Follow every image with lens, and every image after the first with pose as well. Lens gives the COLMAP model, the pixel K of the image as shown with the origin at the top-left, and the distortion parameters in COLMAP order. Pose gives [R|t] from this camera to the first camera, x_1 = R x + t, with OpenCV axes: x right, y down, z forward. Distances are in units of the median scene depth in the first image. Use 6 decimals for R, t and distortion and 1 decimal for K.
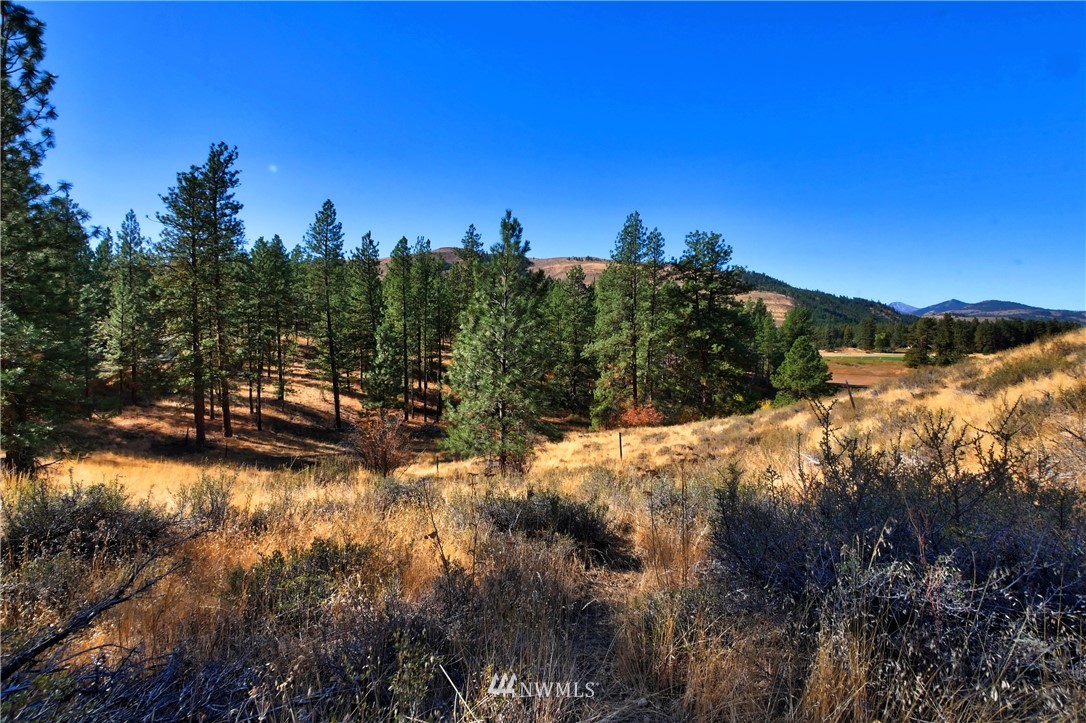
lens RADIAL K [[451.5, 0, 548.2], [0, 451.5, 357.5], [0, 0, 1]] dist [-0.002986, 0.000774]
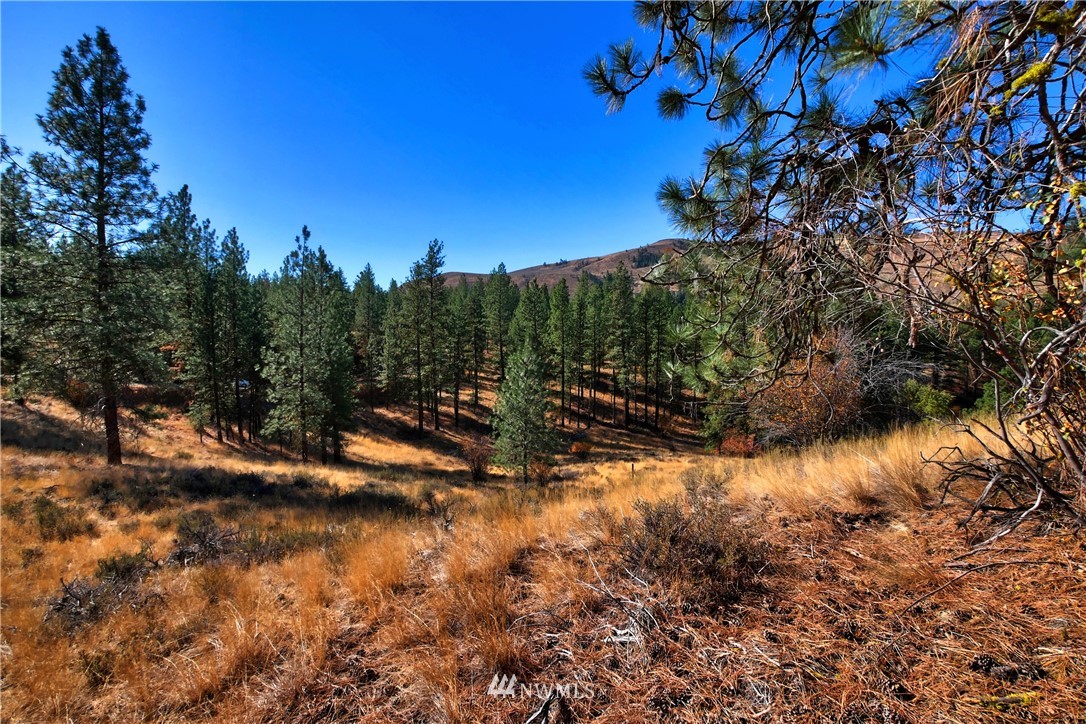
lens RADIAL K [[451.5, 0, 540.9], [0, 451.5, 357.5], [0, 0, 1]] dist [-0.002986, 0.000774]
pose [[0.880169, 0.020408, -0.474222, 0.219425], [-0.012157, 0.999717, 0.020458, -0.071005], [0.474505, -0.012241, 0.880168, -0.127183]]
